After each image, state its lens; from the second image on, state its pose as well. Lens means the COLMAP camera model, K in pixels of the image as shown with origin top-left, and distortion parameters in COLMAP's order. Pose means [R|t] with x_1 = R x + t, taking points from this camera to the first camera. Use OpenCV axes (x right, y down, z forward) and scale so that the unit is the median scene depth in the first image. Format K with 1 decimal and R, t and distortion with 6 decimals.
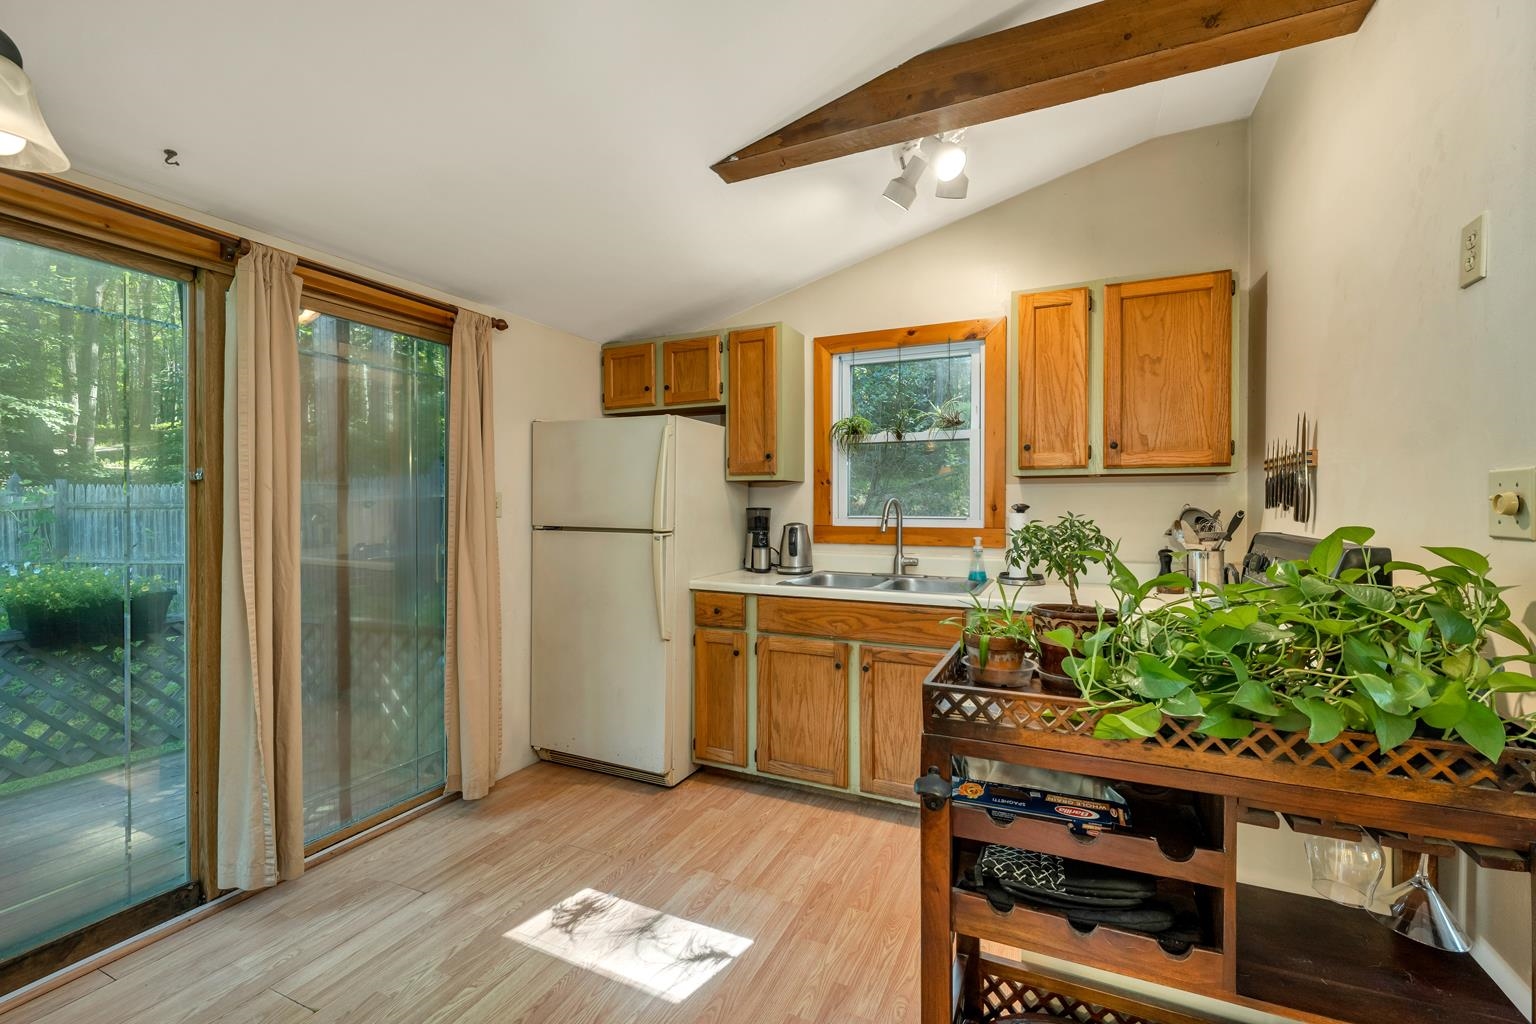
lens RADIAL K [[627.8, 0, 768.9], [0, 627.8, 508.9], [0, 0, 1]] dist [0.001153, 0.000450]
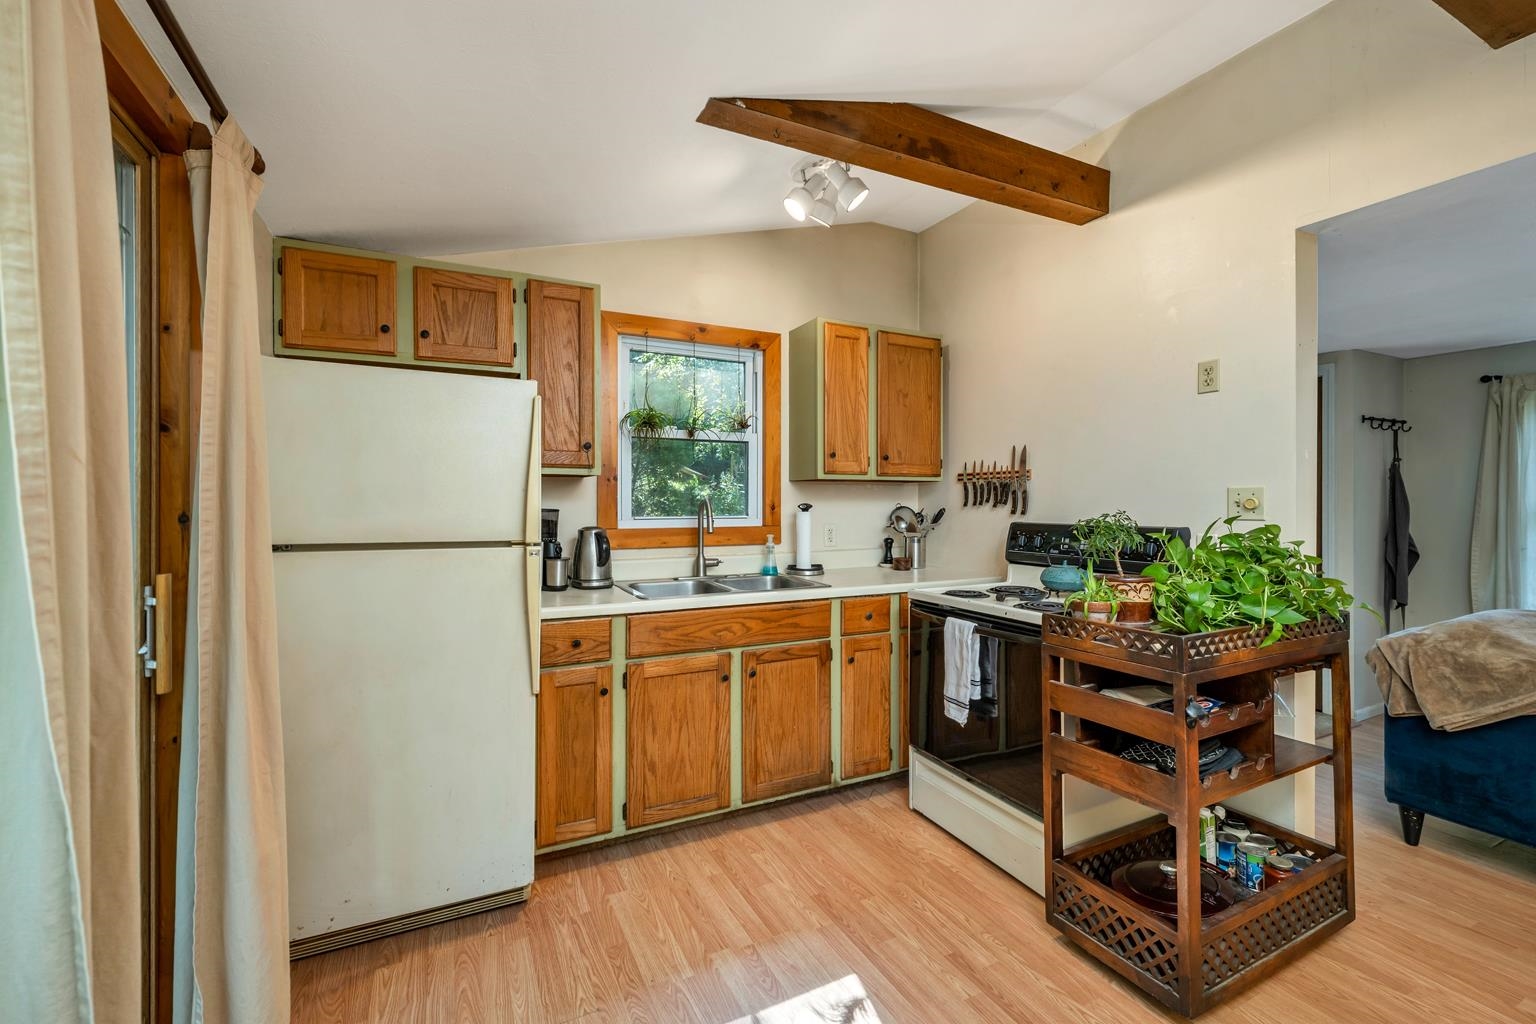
lens RADIAL K [[650.4, 0, 761.0], [0, 650.4, 504.1], [0, 0, 1]] dist [0.000872, -0.000118]
pose [[0.634822, -0.002188, 0.772655, -0.578762], [0.008565, 0.999954, -0.004205, -0.003106], [-0.772611, 0.009287, 0.634812, 0.330147]]
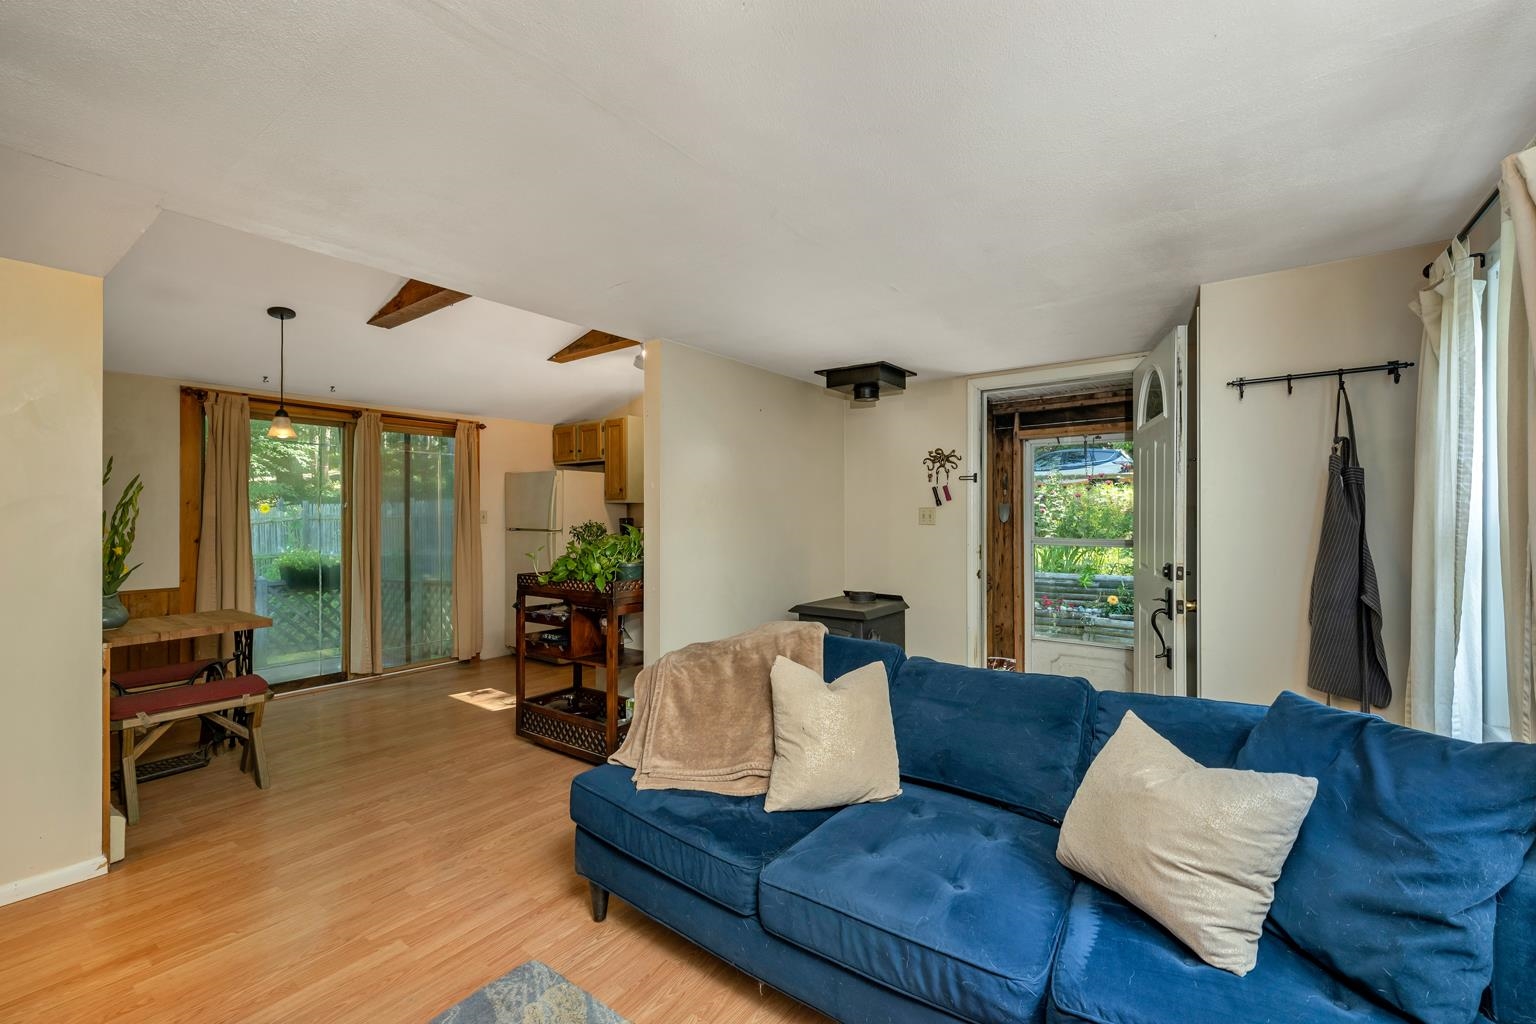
lens RADIAL K [[631.9, 0, 768.0], [0, 631.9, 512.0], [0, 0, 1]] dist [-0.001771, -0.000265]
pose [[0.976891, -0.004411, -0.213692, 0.902902], [0.002206, 0.999942, -0.010555, 0.000619], [0.213726, 0.009840, 0.976844, -0.773993]]
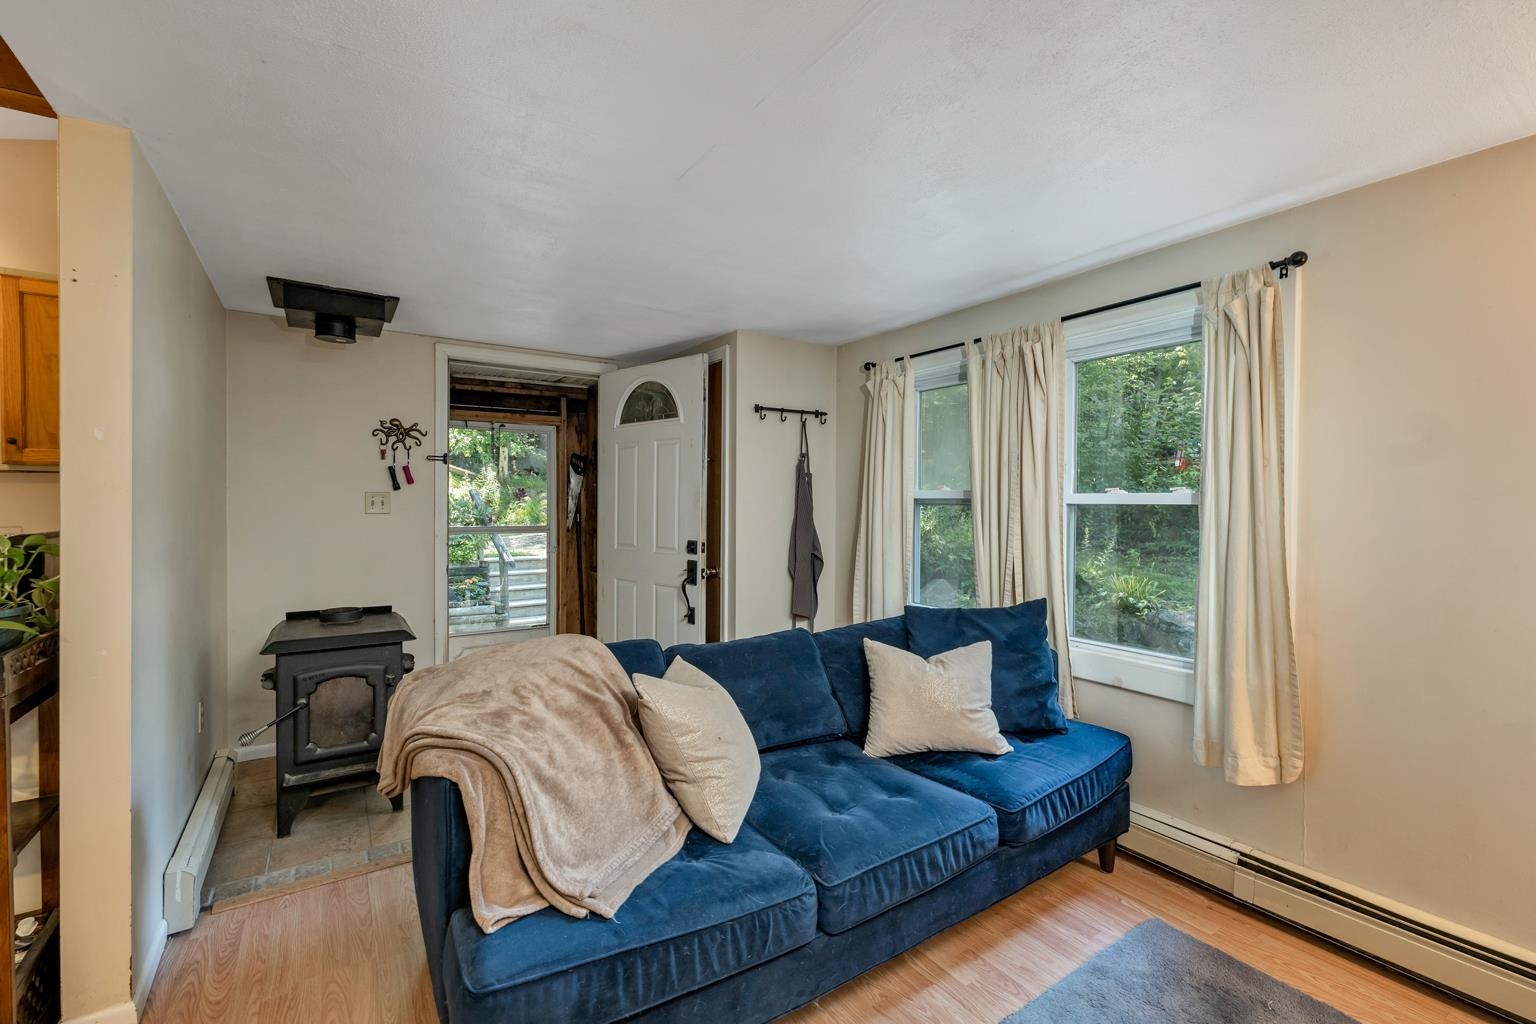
lens RADIAL K [[650.4, 0, 761.0], [0, 650.4, 504.1], [0, 0, 1]] dist [0.000872, -0.000118]
pose [[0.542765, -0.001739, 0.839883, 0.299962], [0.004332, 0.999990, -0.000729, 0.001804], [-0.839874, 0.004034, 0.542767, -0.477752]]
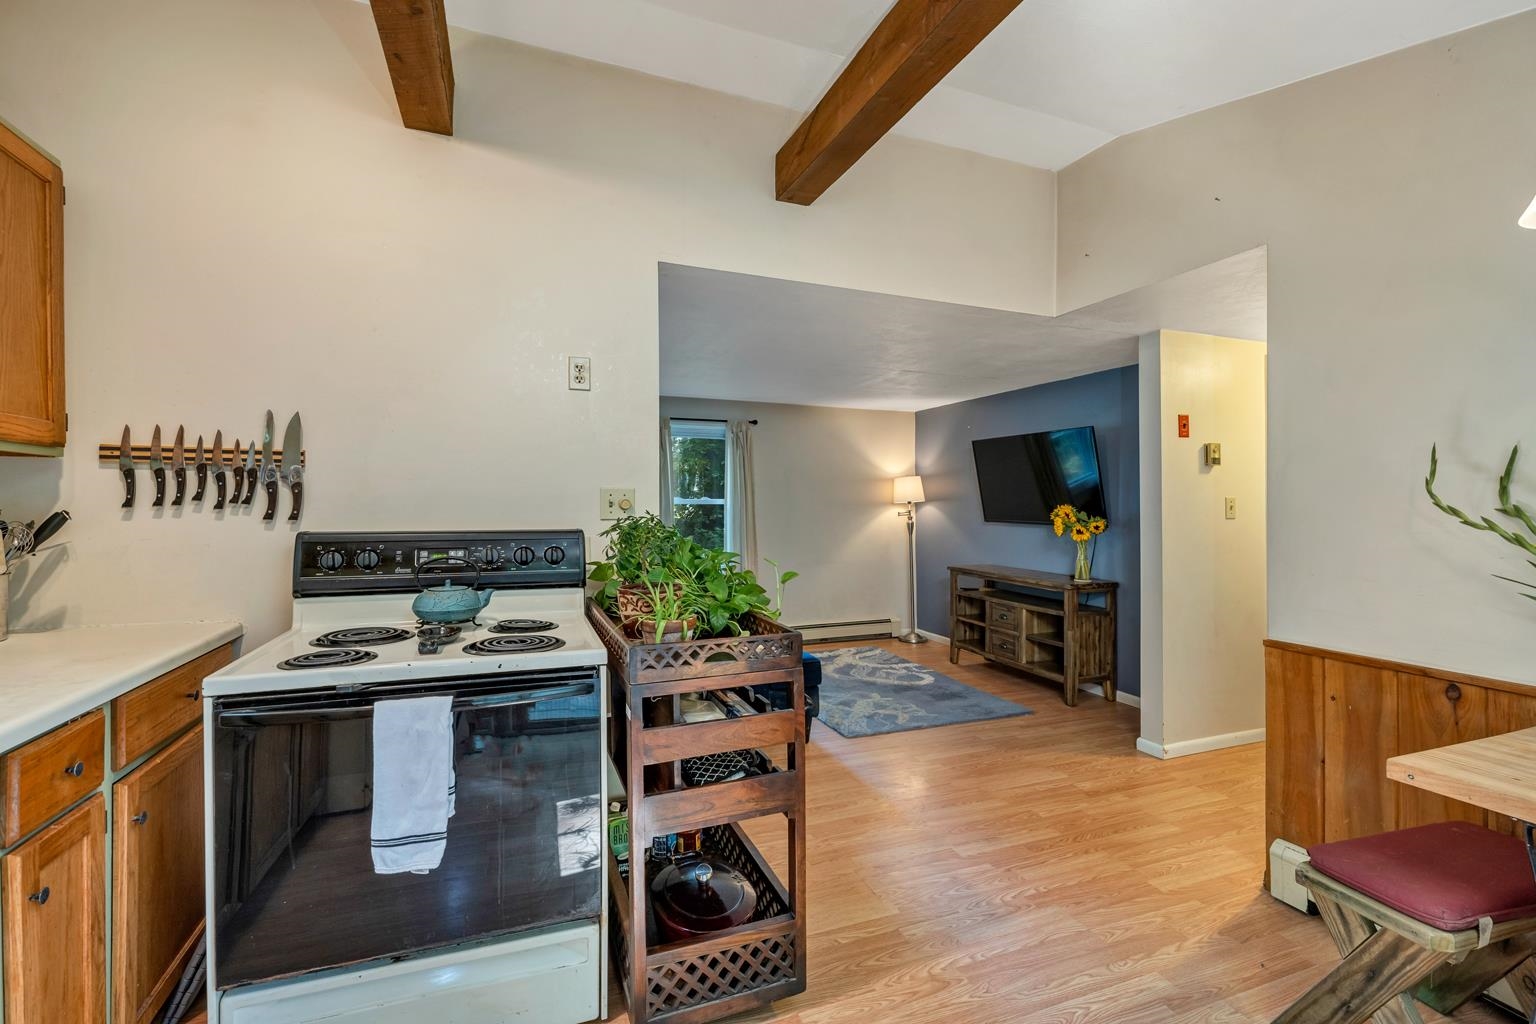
lens RADIAL K [[650.4, 0, 761.0], [0, 650.4, 504.1], [0, 0, 1]] dist [0.000872, -0.000118]
pose [[-0.710776, -0.007293, 0.703380, -0.300814], [0.001521, 0.999928, 0.011905, -0.010960], [-0.703416, 0.009532, -0.710714, 0.847983]]
